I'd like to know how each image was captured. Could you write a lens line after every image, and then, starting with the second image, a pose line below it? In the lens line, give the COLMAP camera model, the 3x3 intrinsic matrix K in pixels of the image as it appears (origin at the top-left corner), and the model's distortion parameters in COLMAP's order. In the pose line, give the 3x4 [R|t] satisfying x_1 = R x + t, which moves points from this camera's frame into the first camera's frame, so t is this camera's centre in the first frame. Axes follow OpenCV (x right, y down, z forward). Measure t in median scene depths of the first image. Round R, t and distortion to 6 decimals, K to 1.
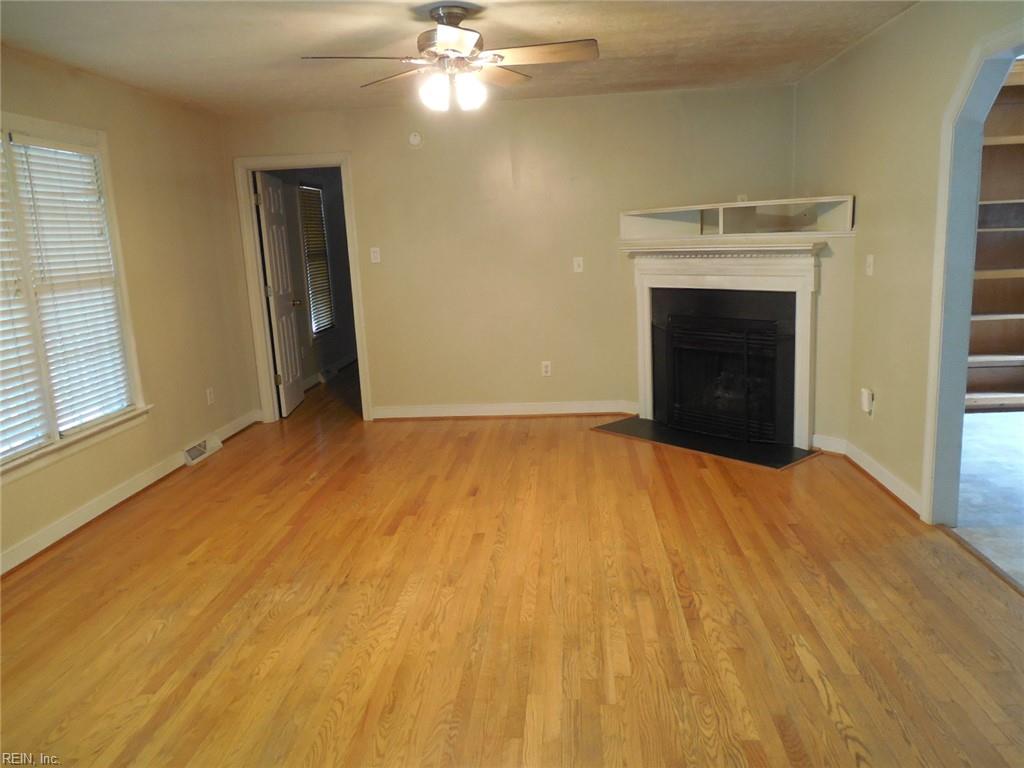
lens RADIAL K [[762.8, 0, 511.8], [0, 762.8, 363.8], [0, 0, 1]] dist [0.036089, 0.001004]
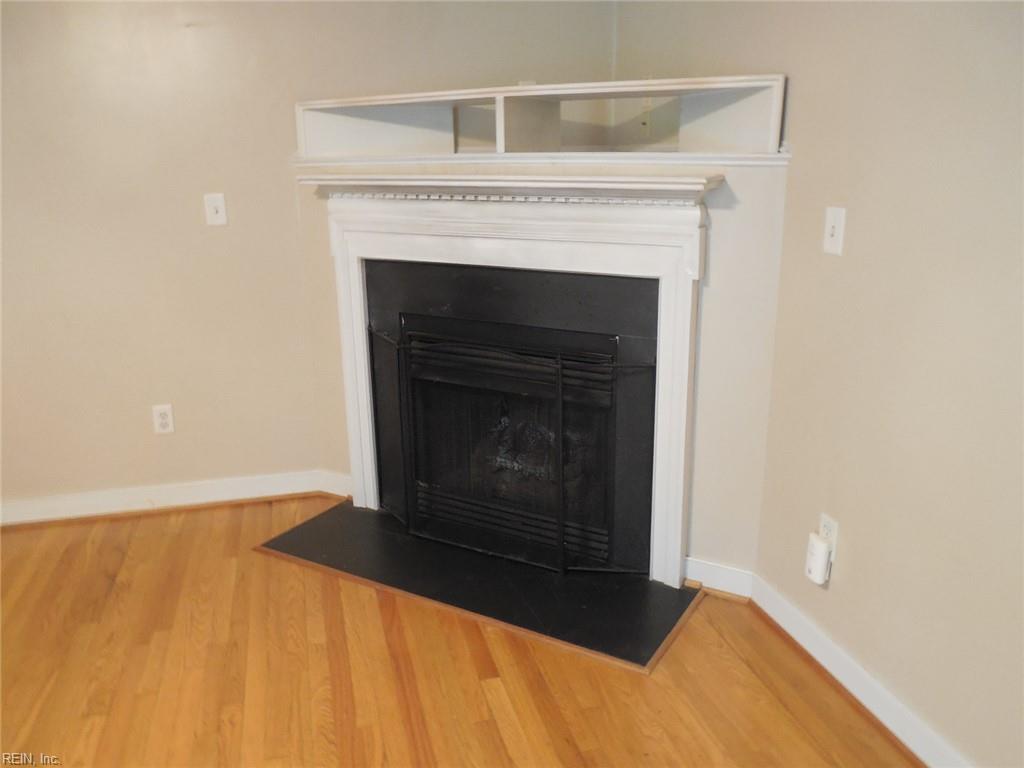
lens RADIAL K [[841.4, 0, 512.0], [0, 841.4, 384.0], [0, 0, 1]] dist [-0.015336, -0.004649]
pose [[0.943821, -0.058045, 0.325321, 0.099026], [0.027245, 0.994769, 0.098448, -0.076253], [-0.329333, -0.084054, 0.940465, 0.486876]]
